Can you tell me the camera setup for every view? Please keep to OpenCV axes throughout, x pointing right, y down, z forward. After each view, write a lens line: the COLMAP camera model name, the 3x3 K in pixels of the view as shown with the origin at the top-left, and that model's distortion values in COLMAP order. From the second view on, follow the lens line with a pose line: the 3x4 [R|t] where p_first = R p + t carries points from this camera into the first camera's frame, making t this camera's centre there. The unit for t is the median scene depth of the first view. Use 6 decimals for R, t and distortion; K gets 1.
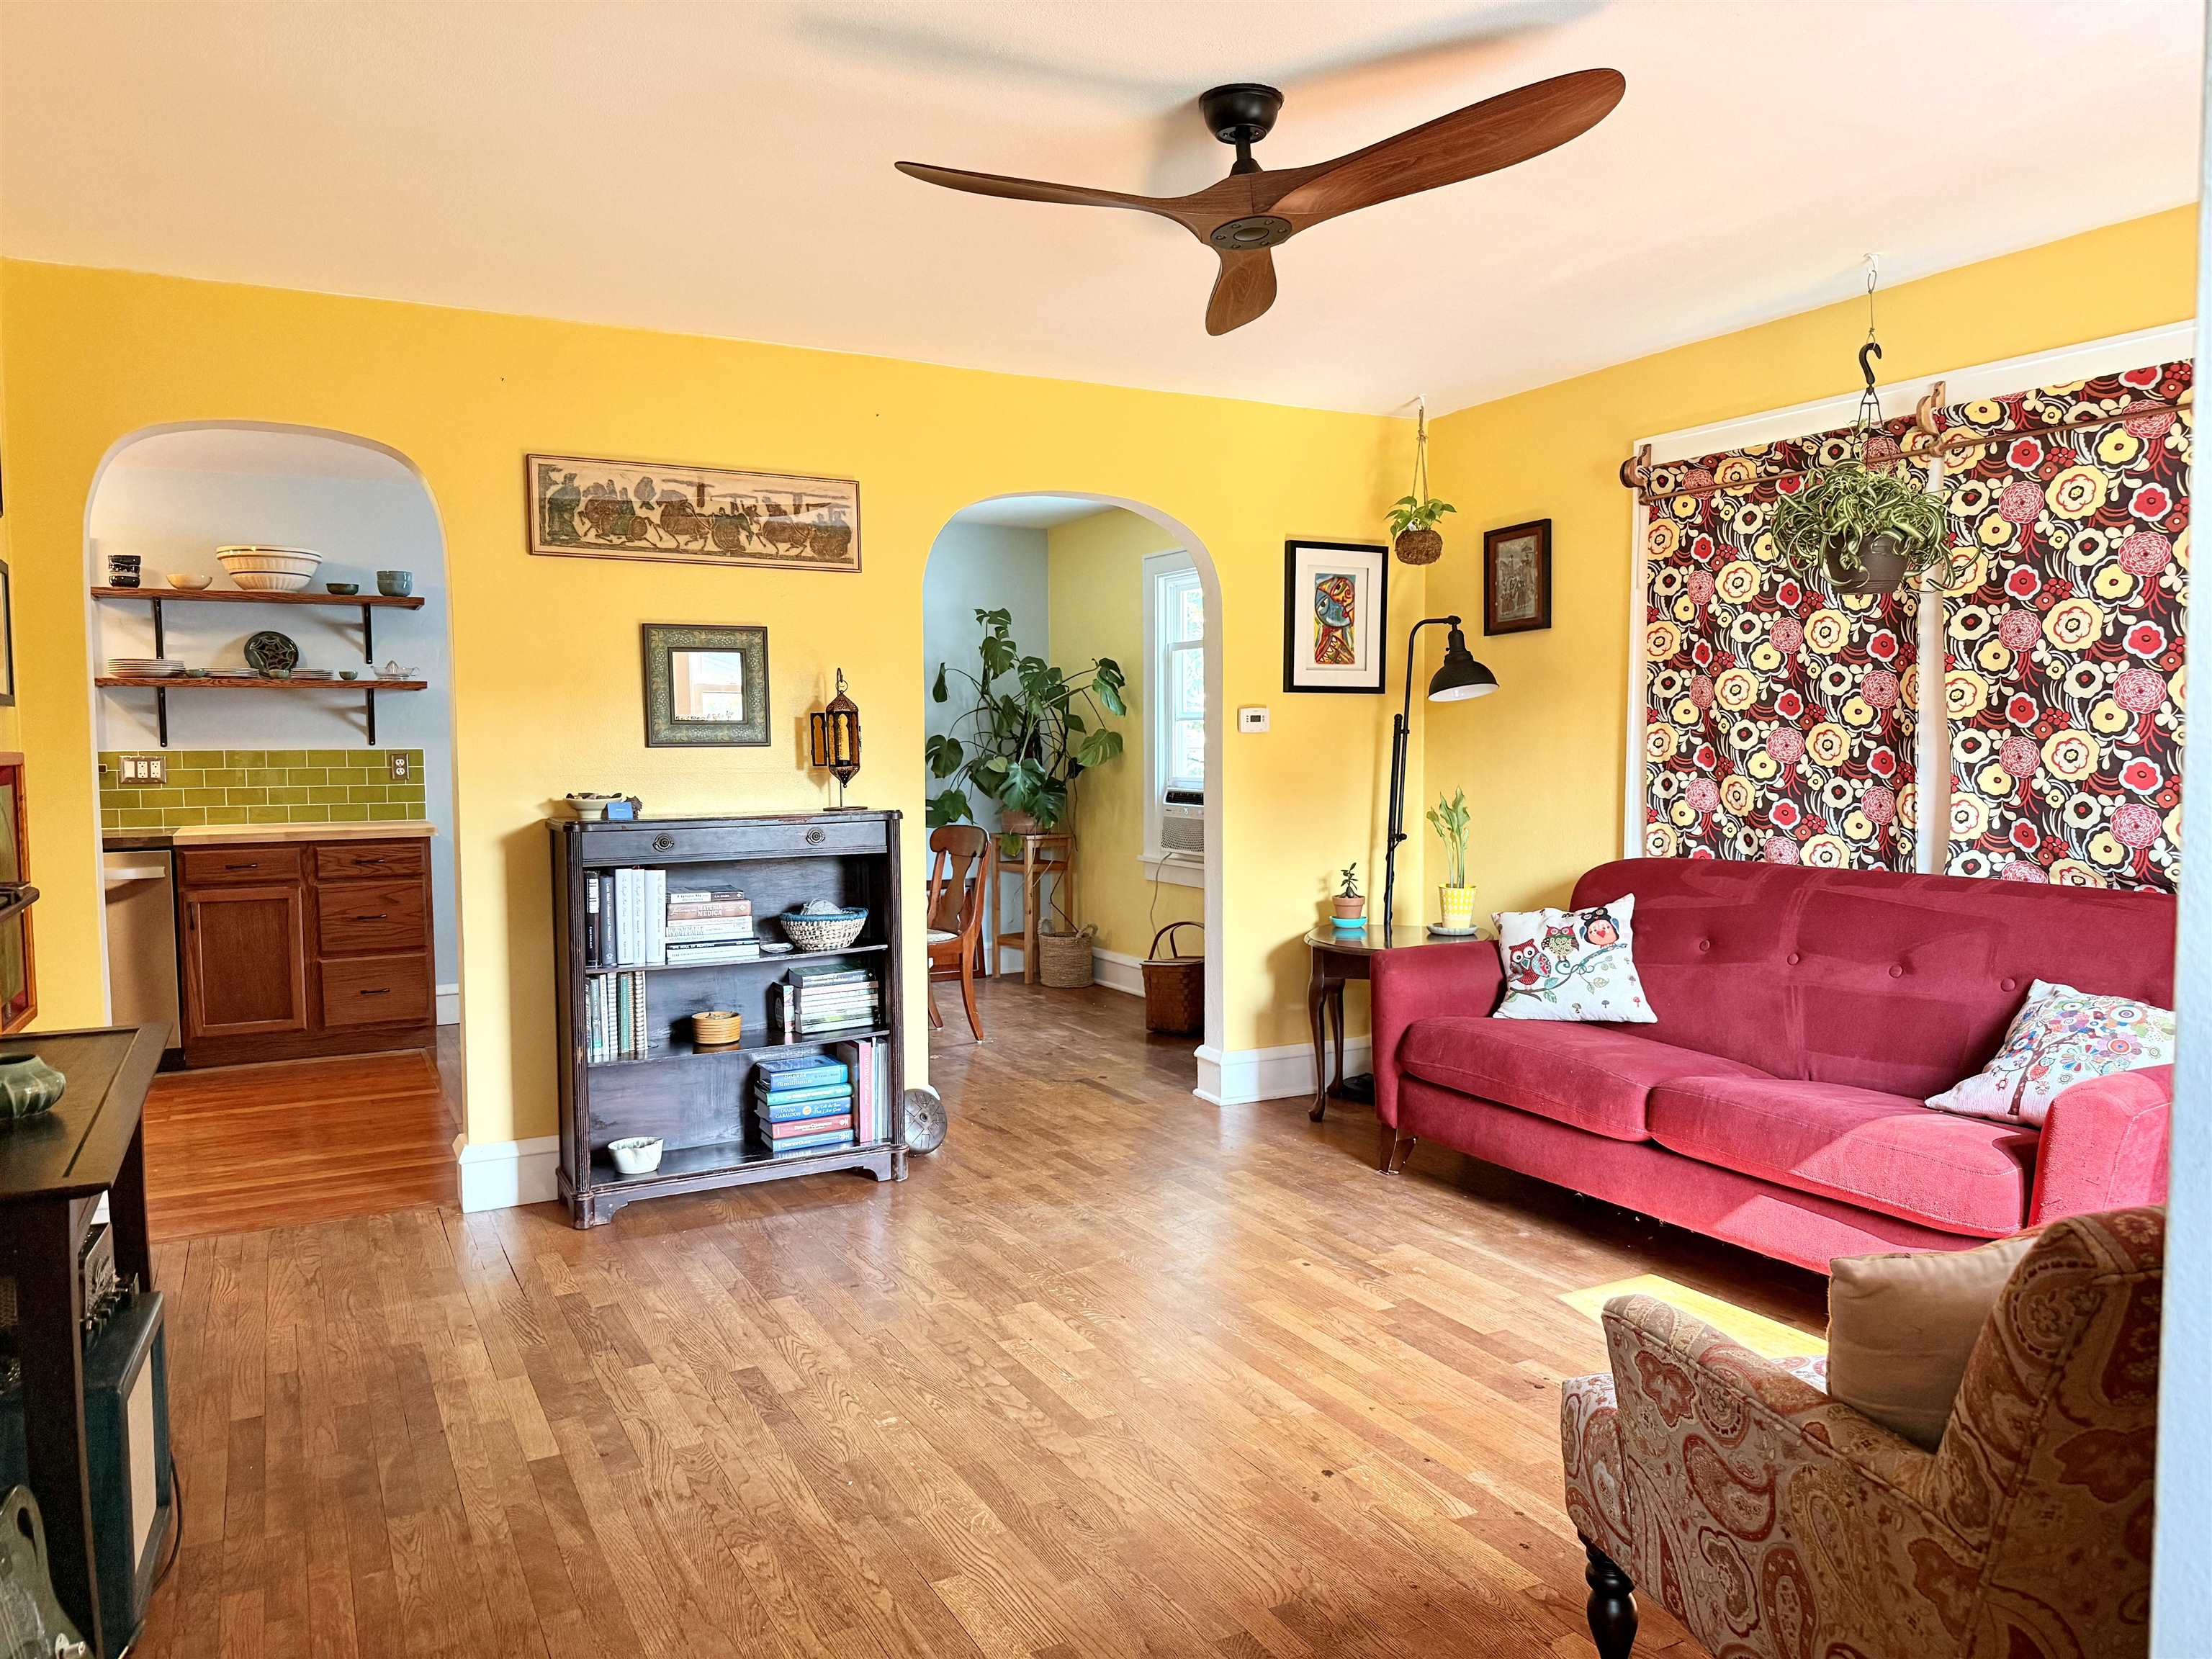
lens RADIAL K [[1550.3, 0, 1106.0], [0, 1550.3, 829.5], [0, 0, 1]] dist [-0.008126, -0.003844]
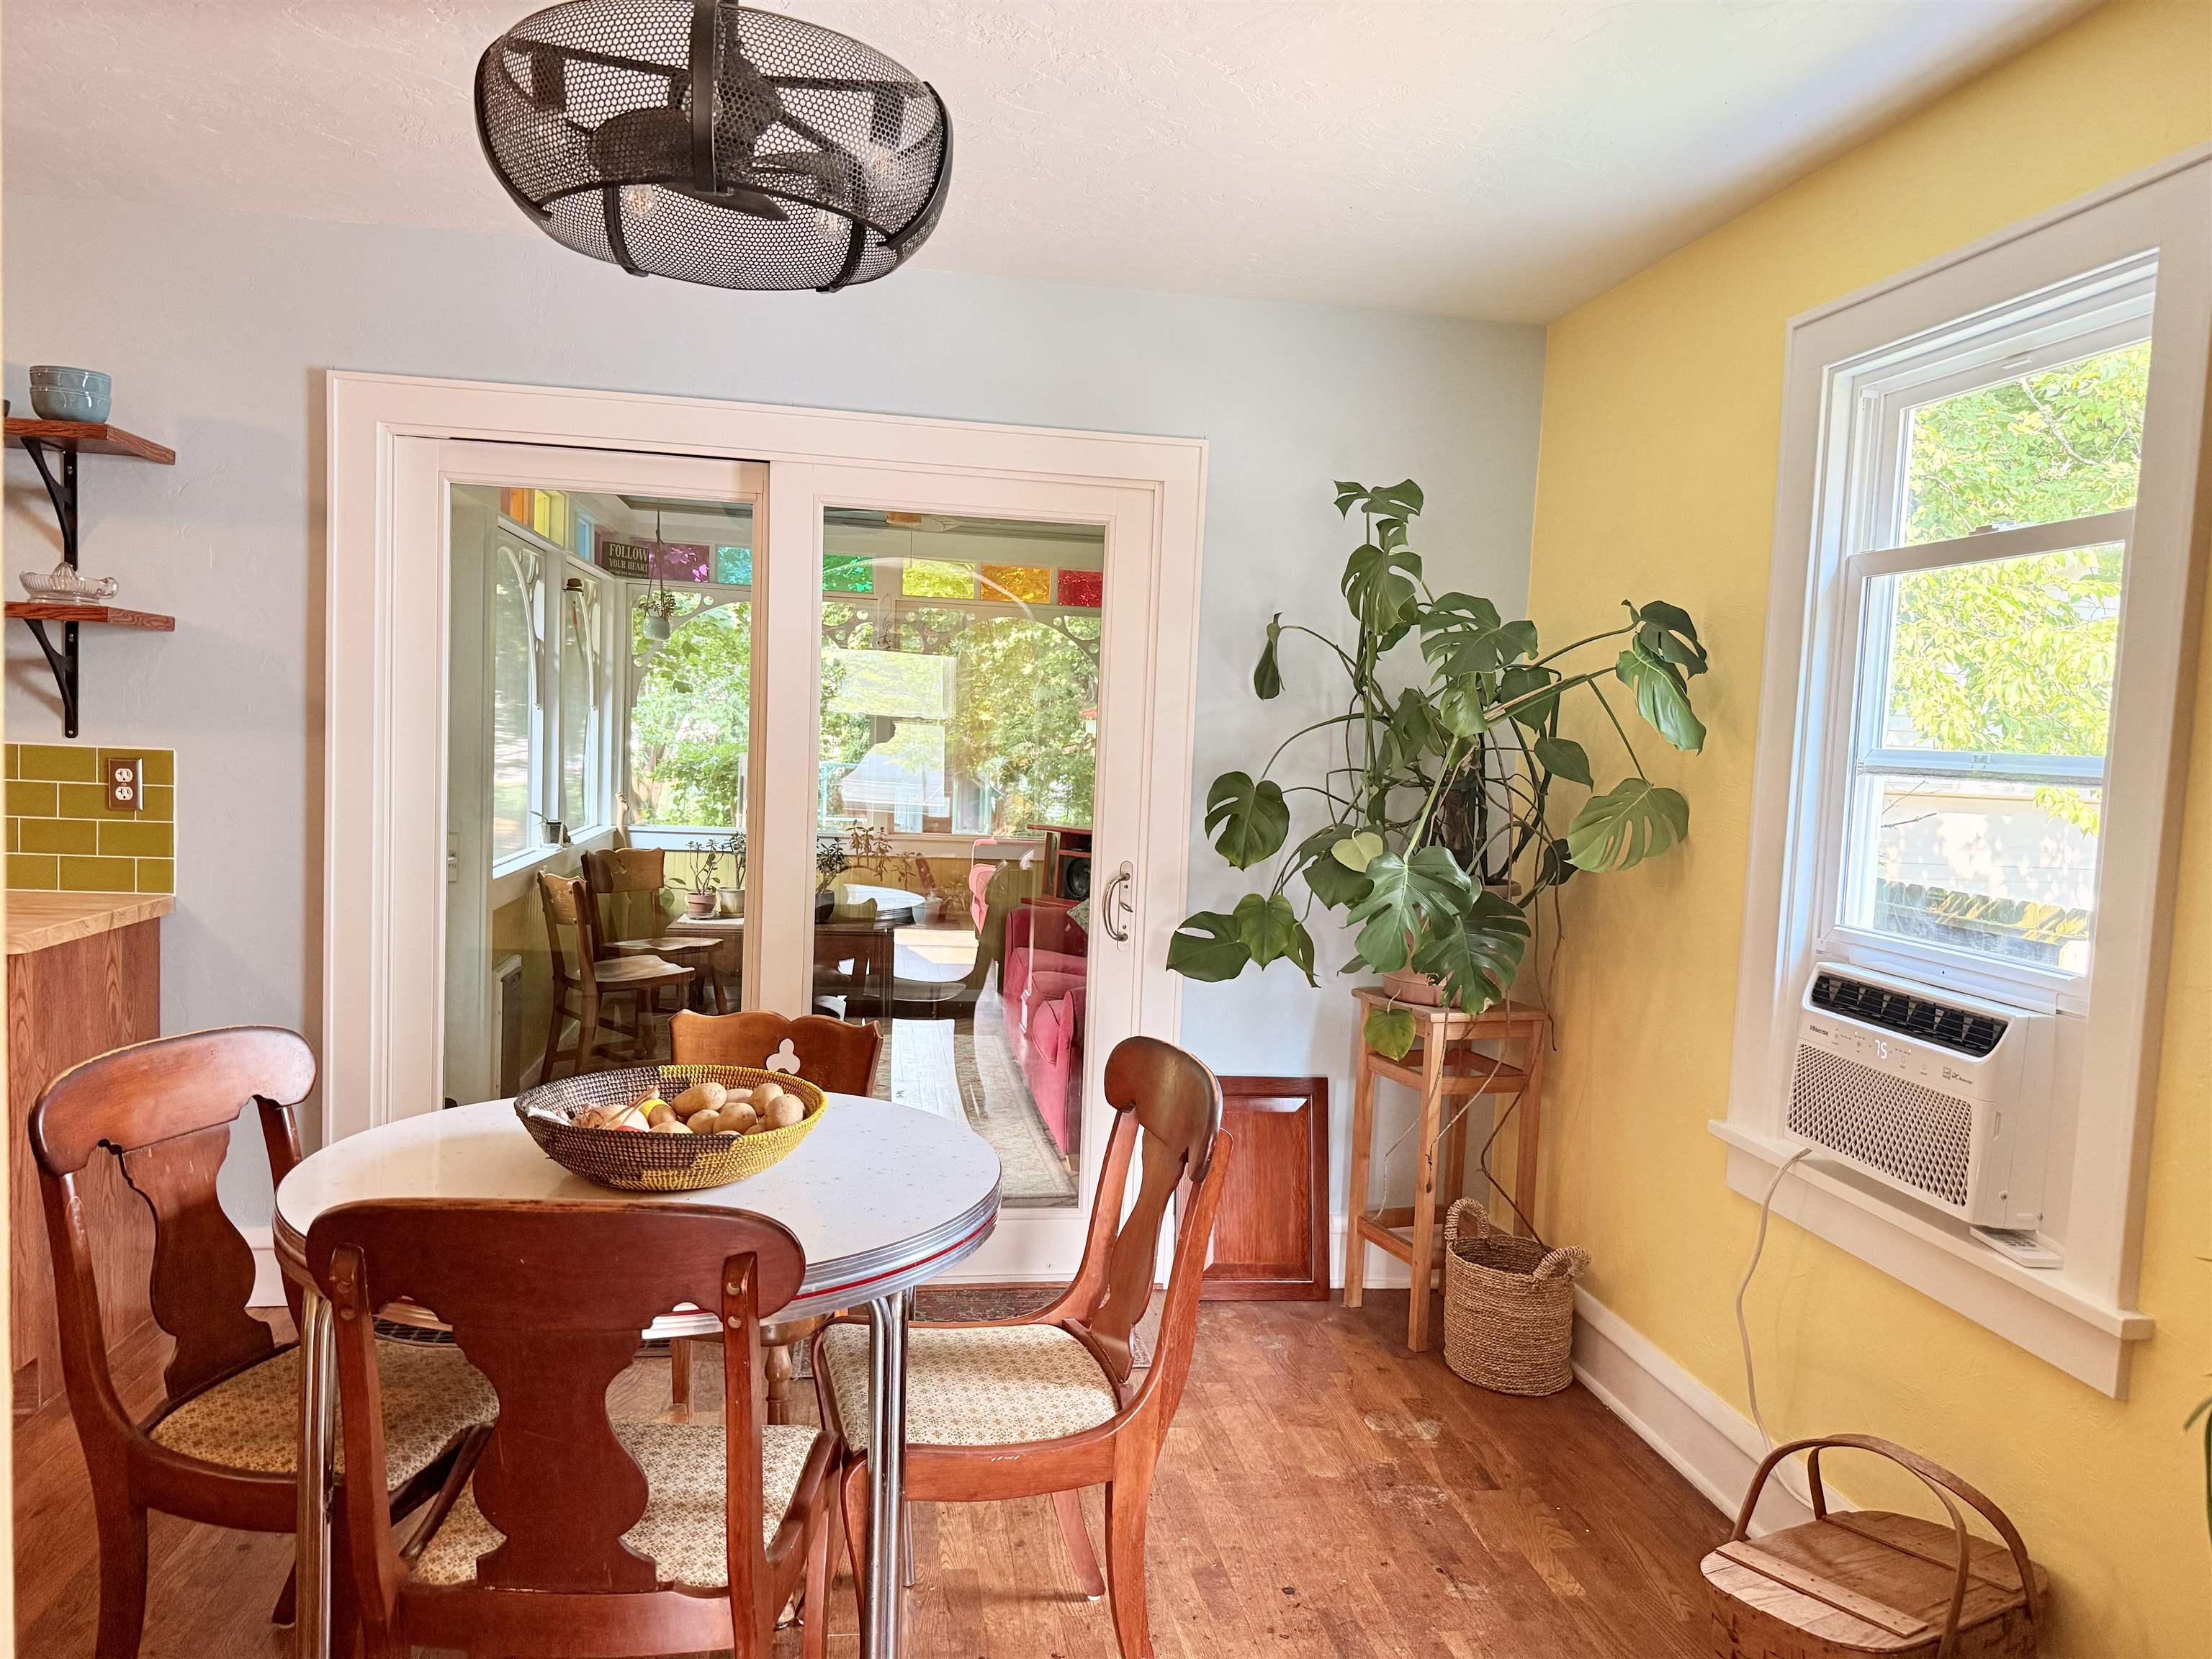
lens RADIAL K [[1555.5, 0, 1067.1], [0, 1555.5, 844.3], [0, 0, 1]] dist [0.063691, 0.000176]
pose [[0.932348, 0.071254, -0.354472, 0.005627], [-0.065526, 0.997454, 0.028154, -0.052942], [0.355576, -0.003022, 0.934643, 0.604952]]
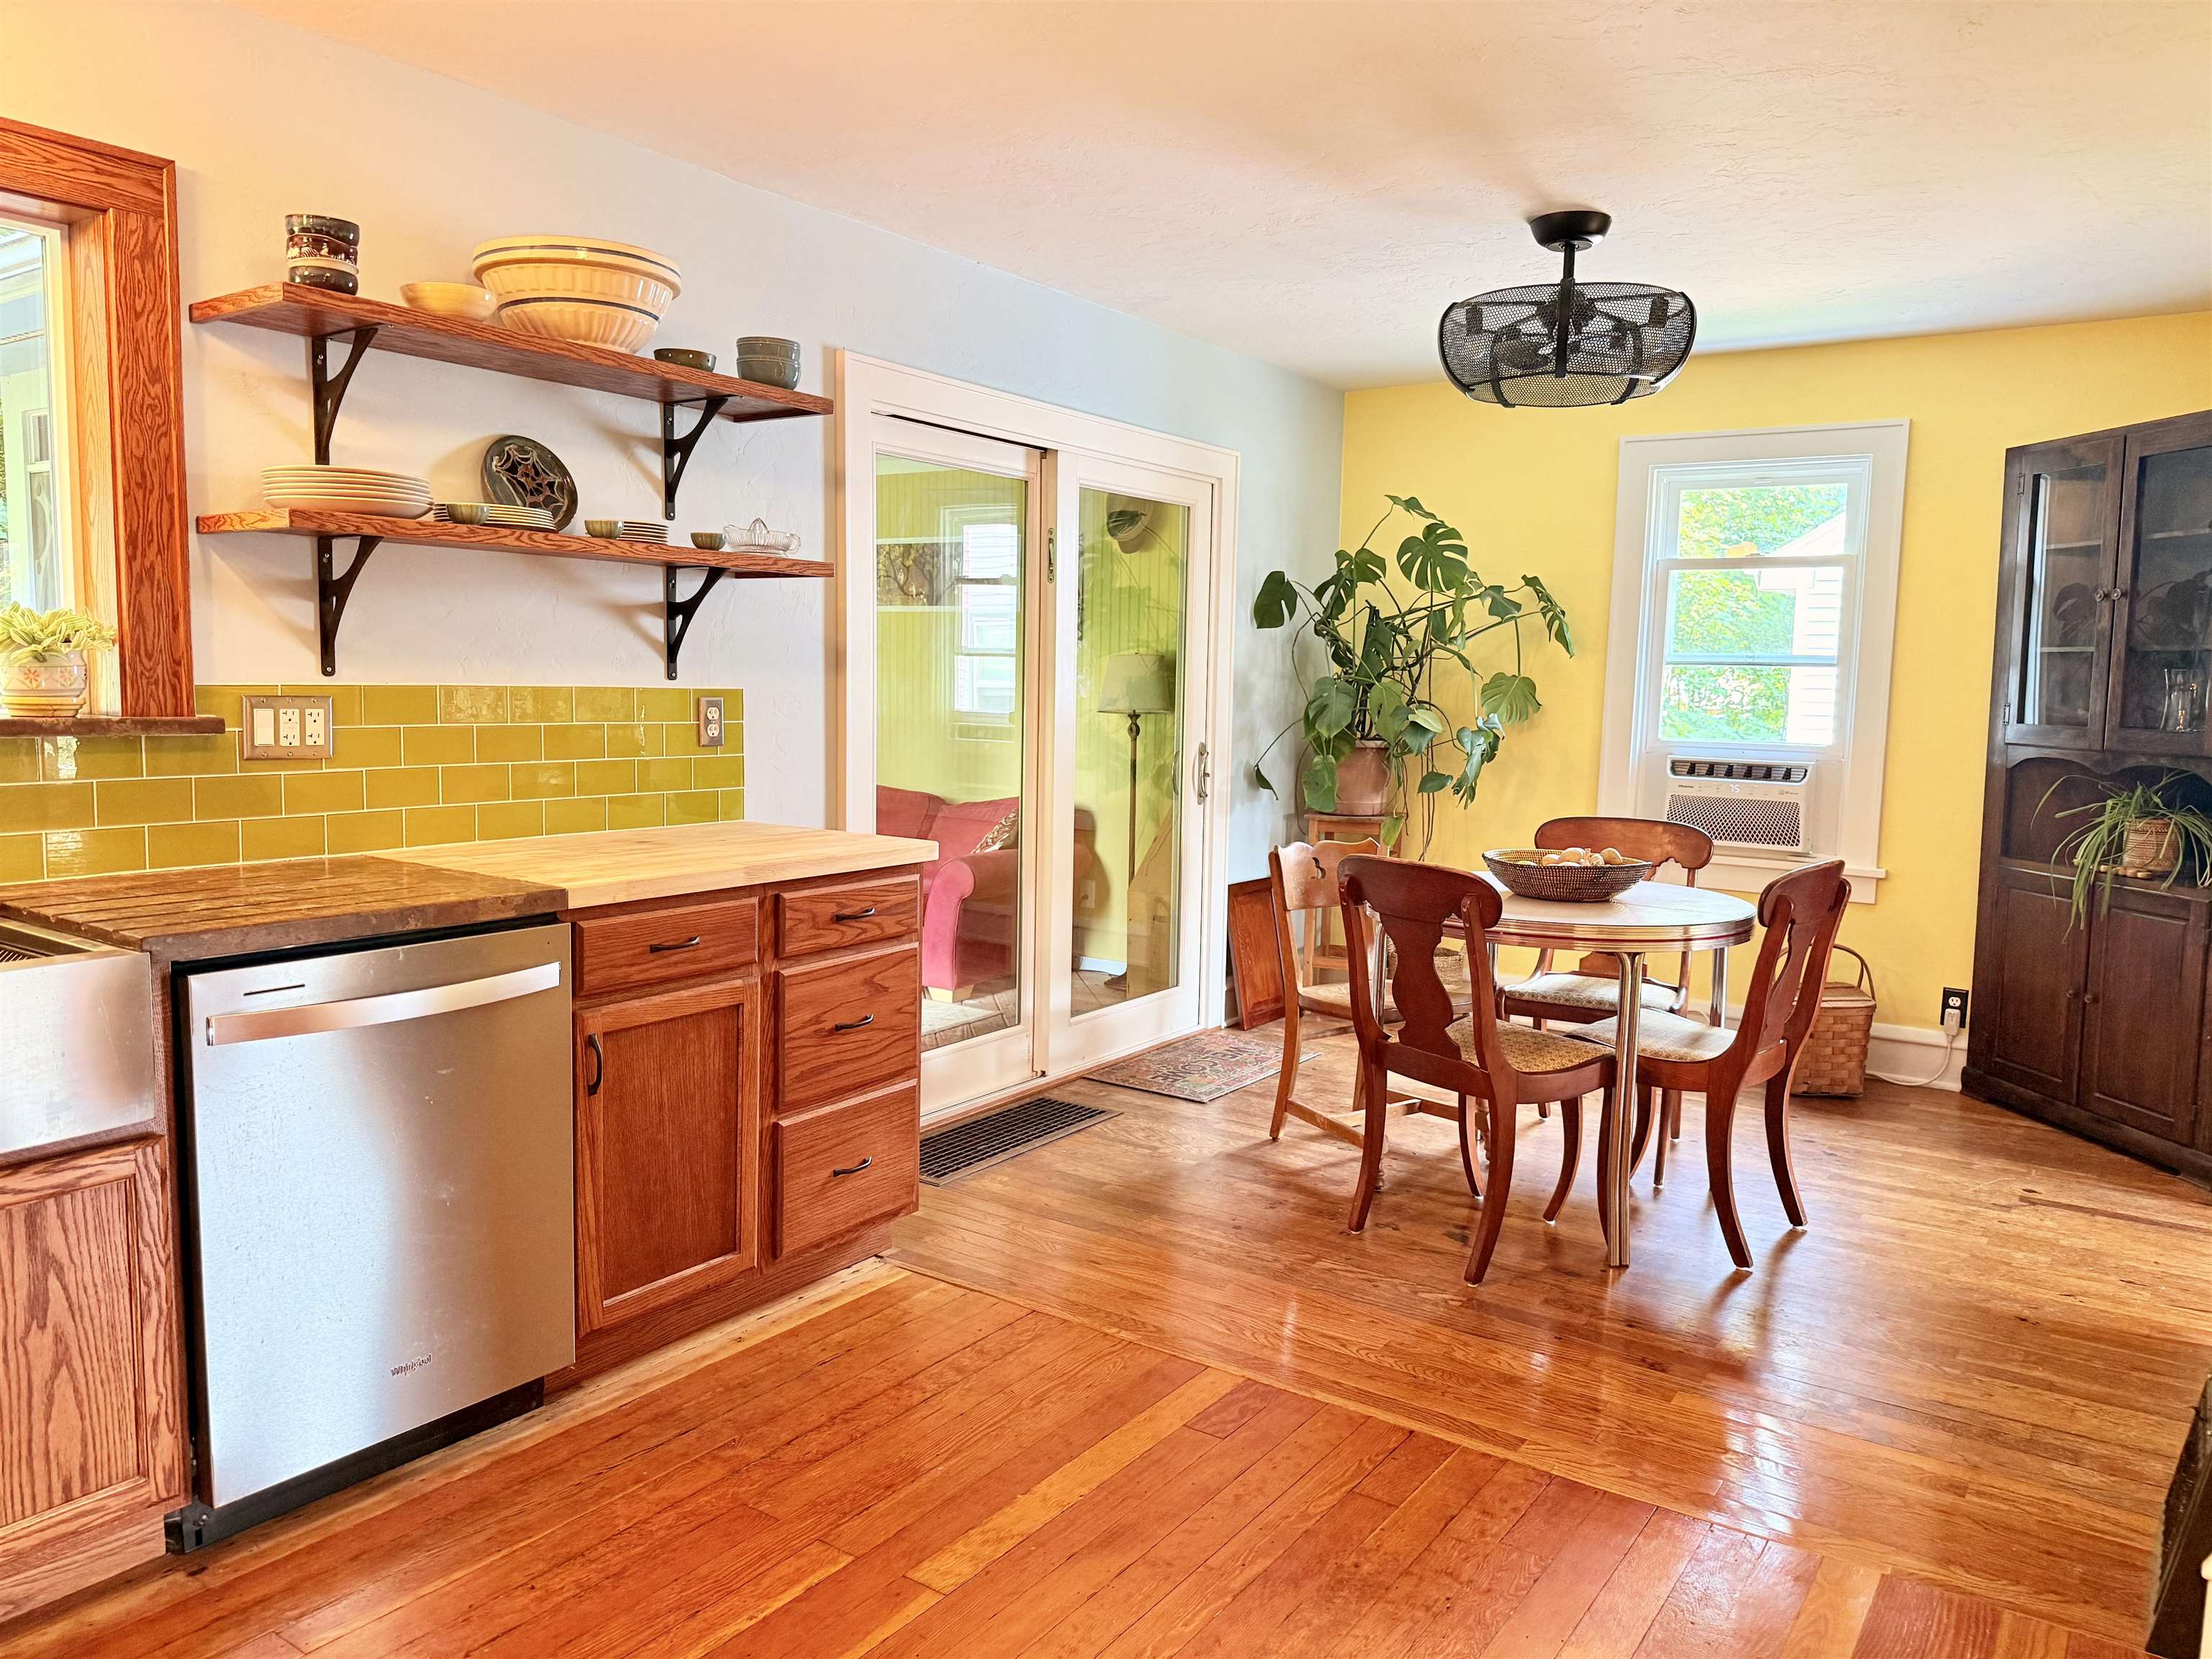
lens RADIAL K [[1539.8, 0, 1032.1], [0, 1539.8, 844.4], [0, 0, 1]] dist [0.085450, -0.080697]
pose [[0.908918, -0.025216, 0.416211, -0.552633], [0.000565, 0.998243, 0.059242, -0.028461], [-0.416974, -0.053611, 0.907336, 0.451867]]
